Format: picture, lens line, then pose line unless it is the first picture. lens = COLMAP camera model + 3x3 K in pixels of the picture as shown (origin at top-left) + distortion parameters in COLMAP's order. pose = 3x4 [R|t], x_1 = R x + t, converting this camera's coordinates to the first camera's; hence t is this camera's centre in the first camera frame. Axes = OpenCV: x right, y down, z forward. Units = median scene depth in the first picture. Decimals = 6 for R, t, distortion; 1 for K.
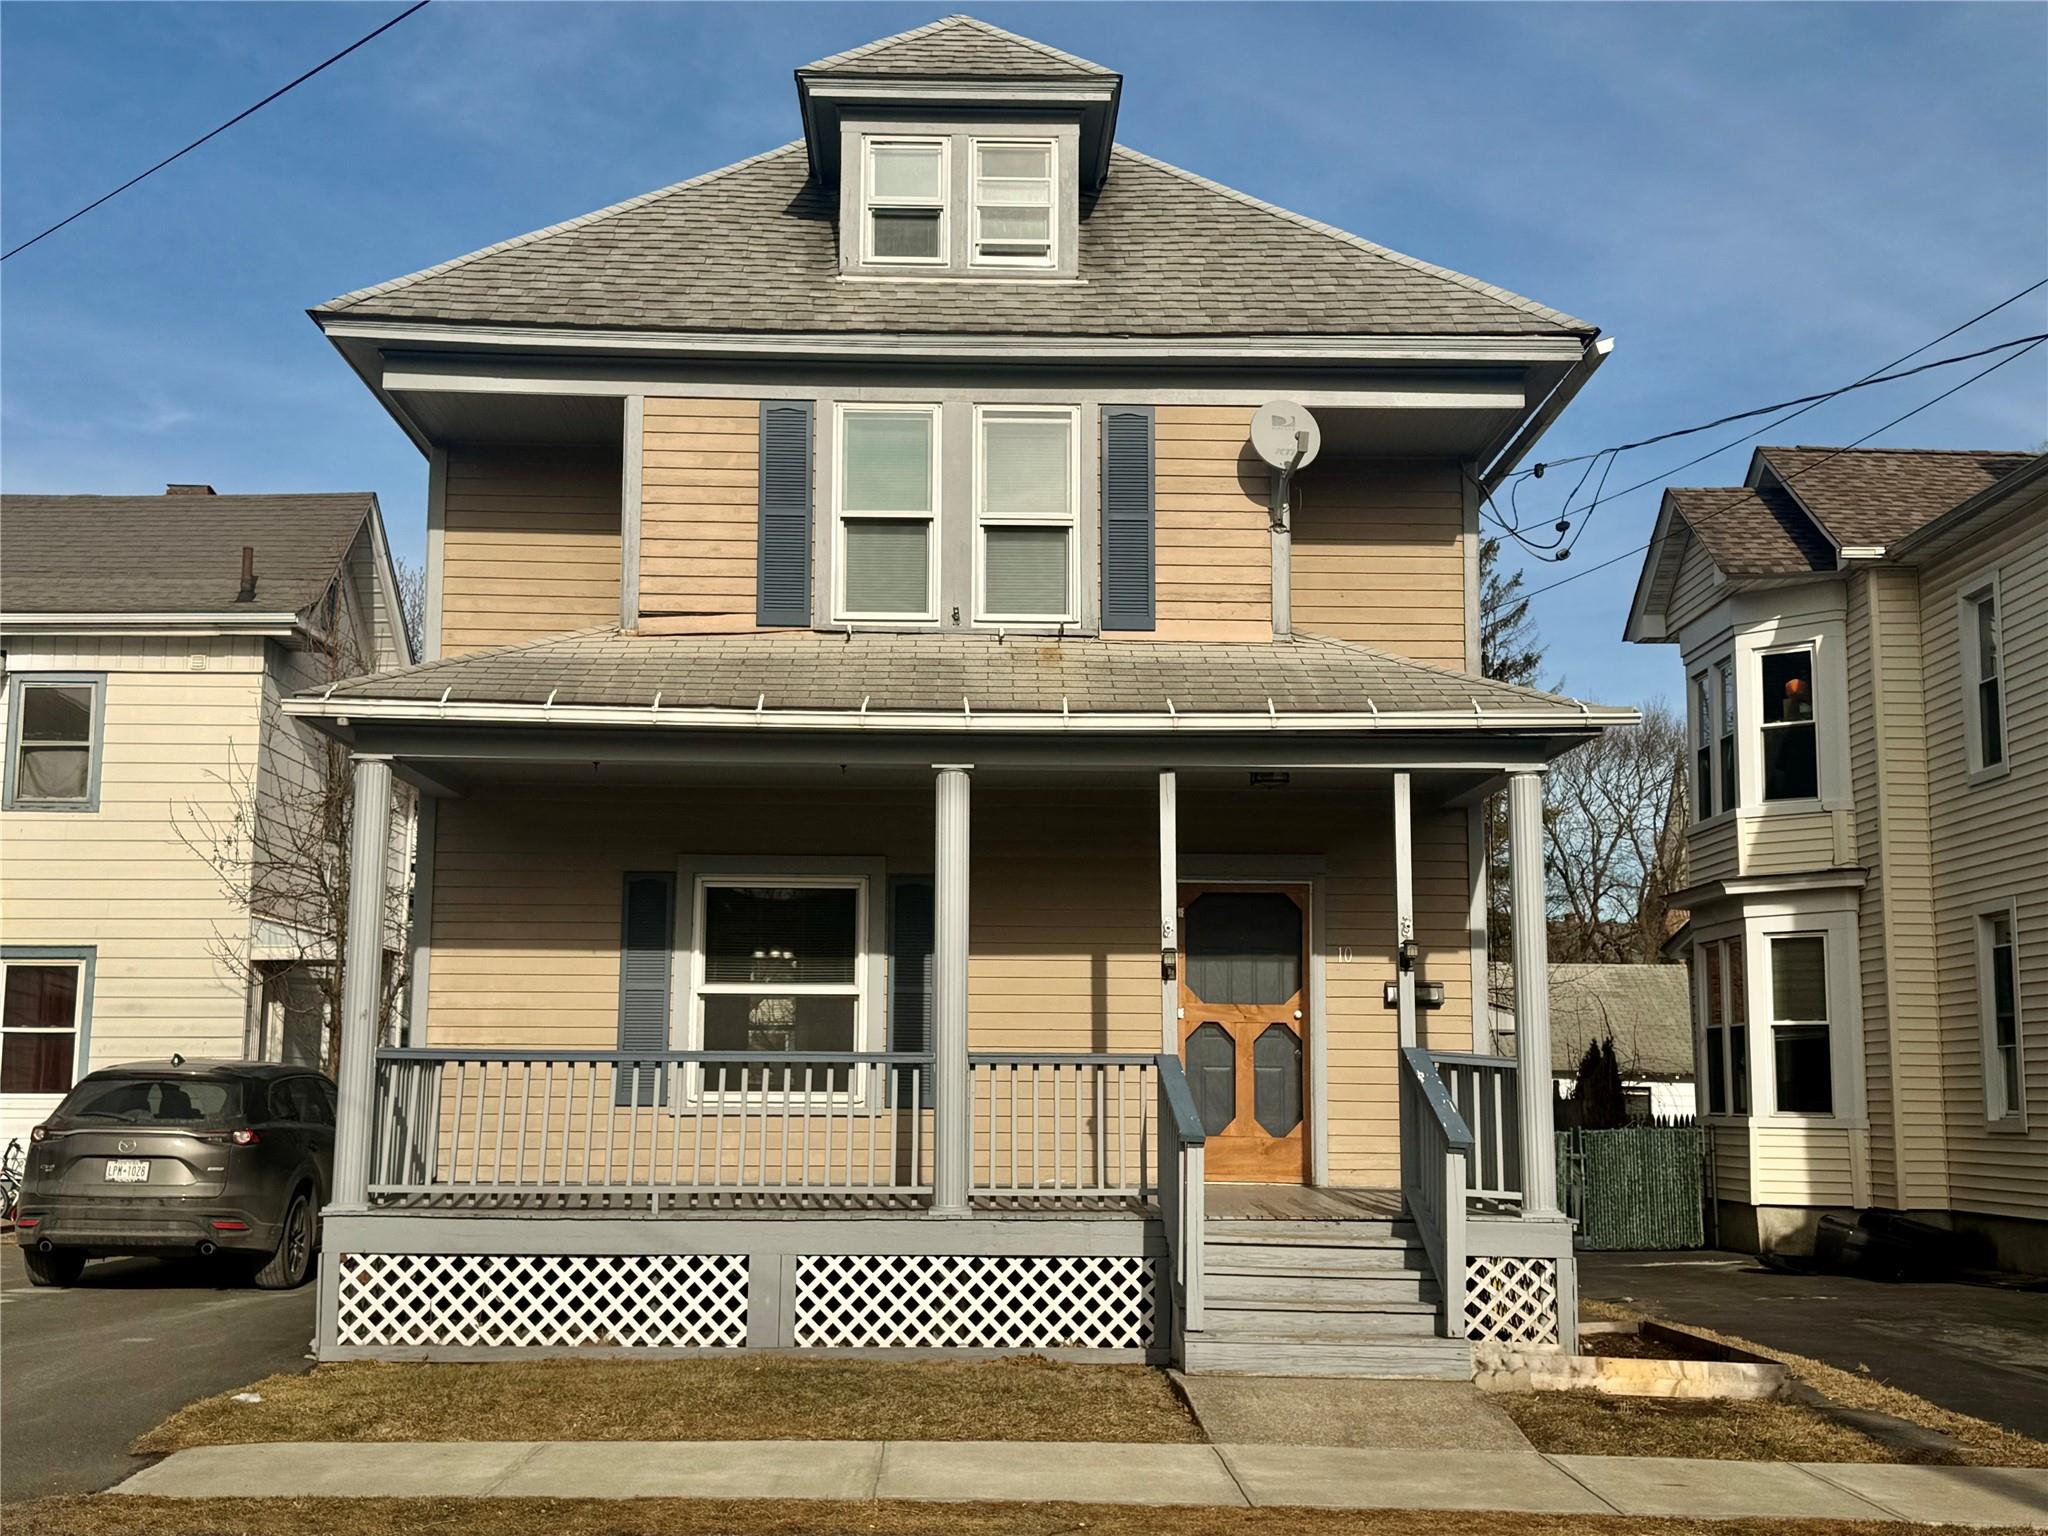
lens RADIAL K [[2402.3, 0, 1024.0], [0, 2402.3, 768.0], [0, 0, 1]] dist [0.195161, 0.019707]
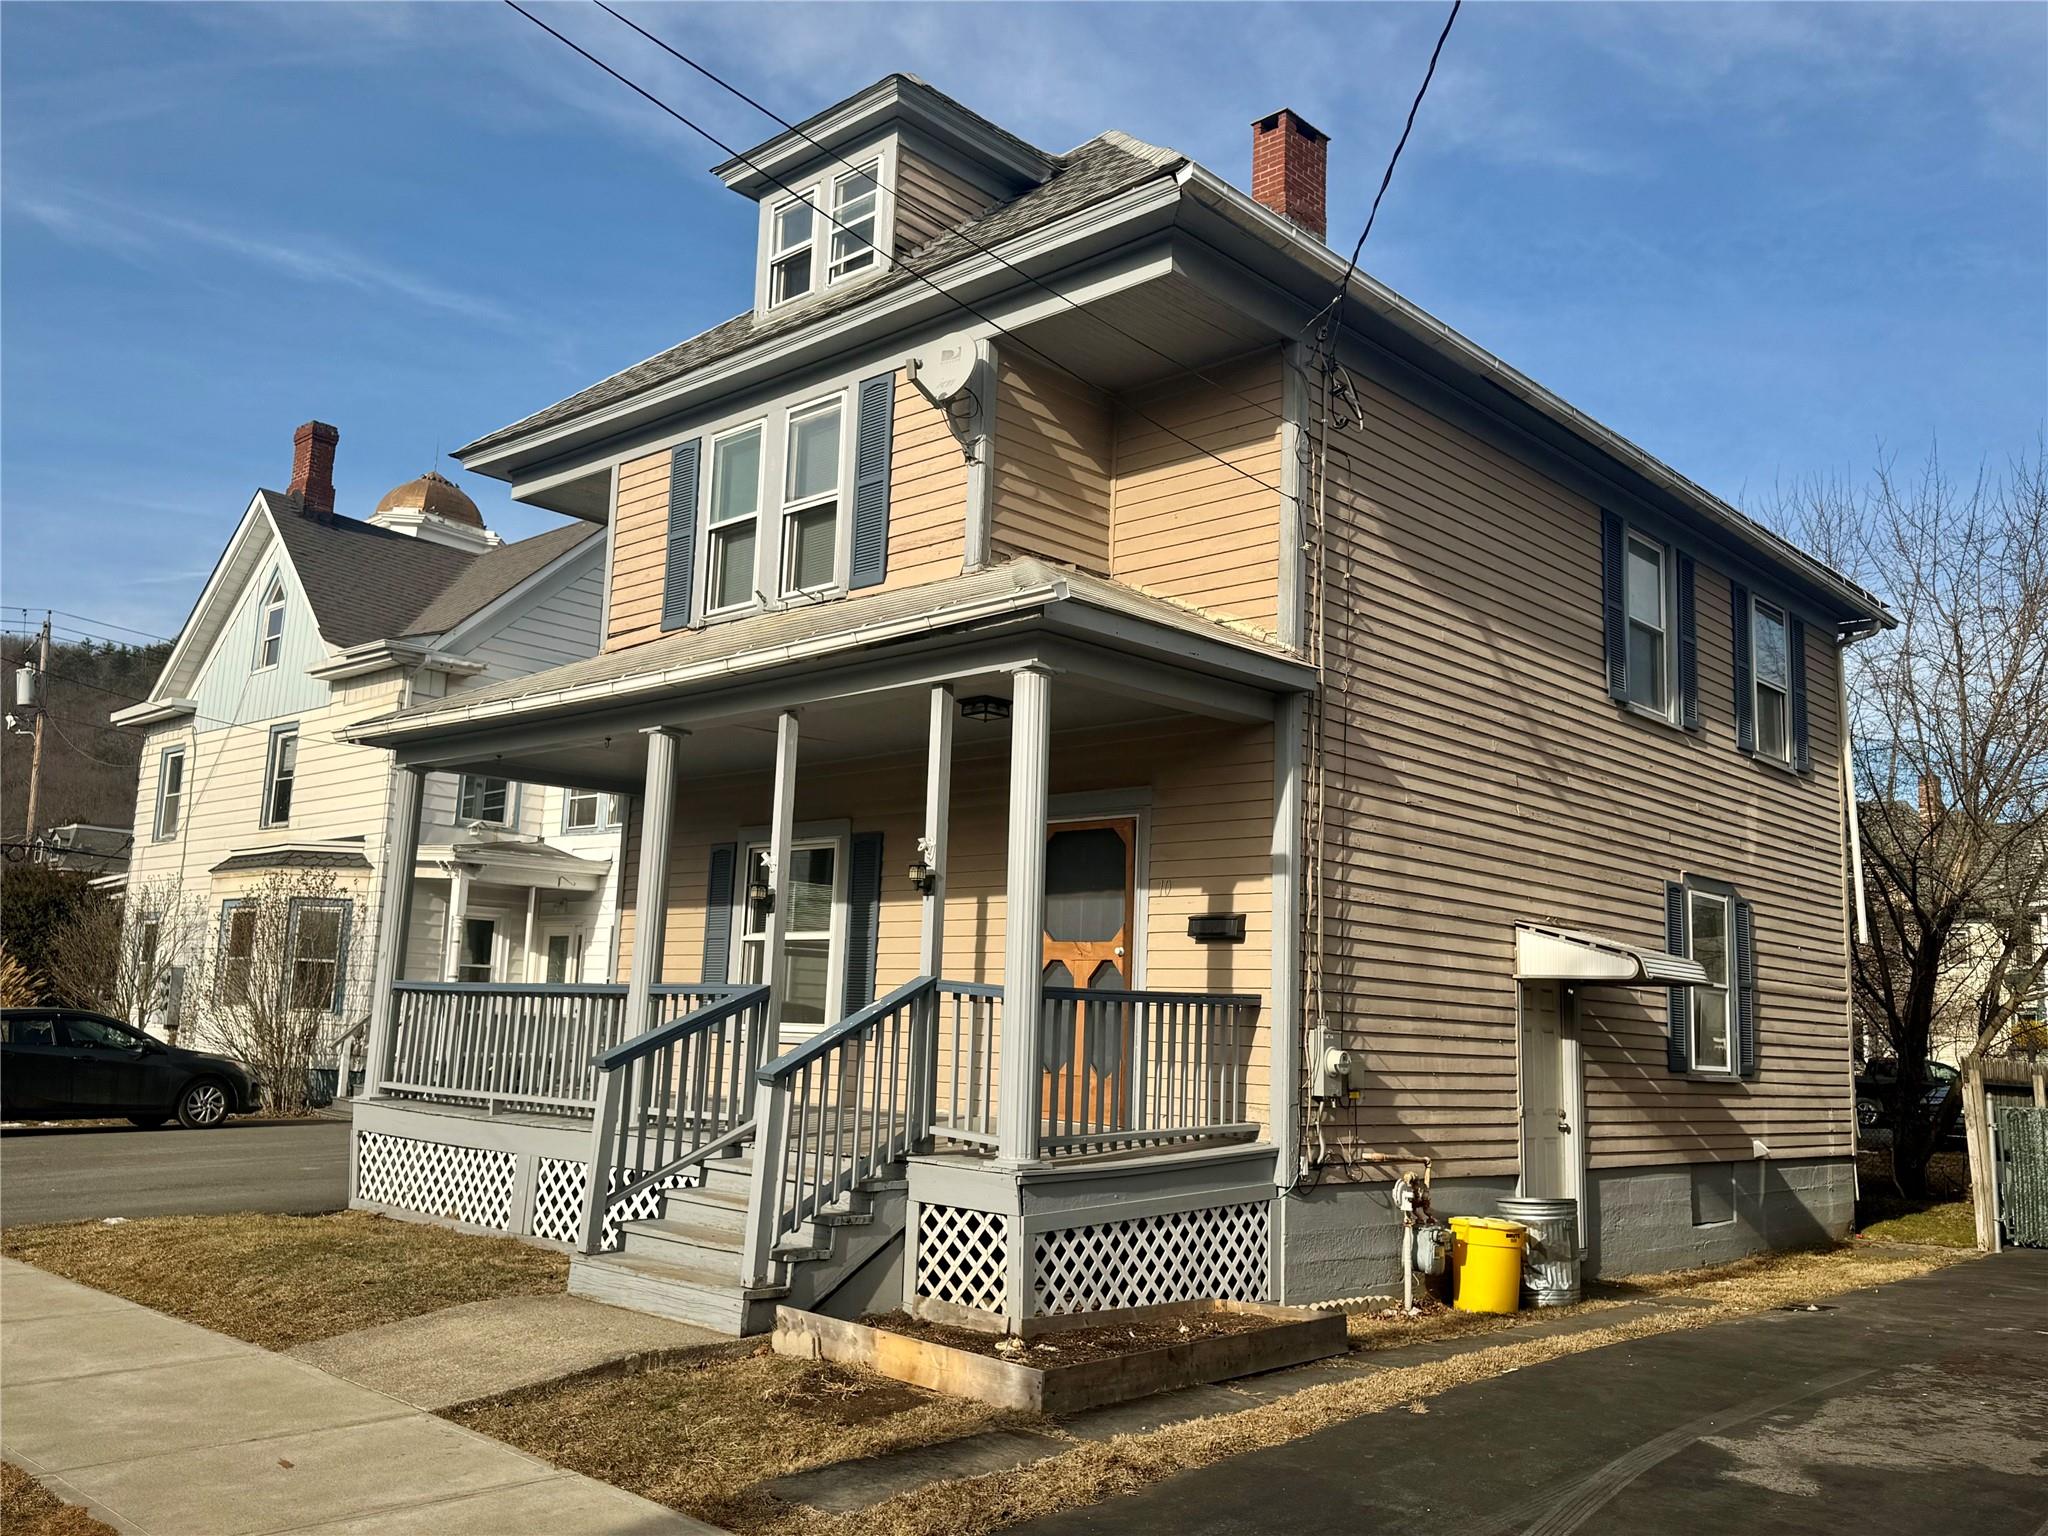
lens RADIAL K [[1694.9, 0, 1024.0], [0, 1694.9, 768.0], [0, 0, 1]] dist [0.106817, -0.003302]
pose [[0.710421, -0.088966, -0.698131, 0.602943], [0.067639, 0.996017, -0.058097, 0.069640], [0.700519, -0.005947, 0.713609, 0.514366]]
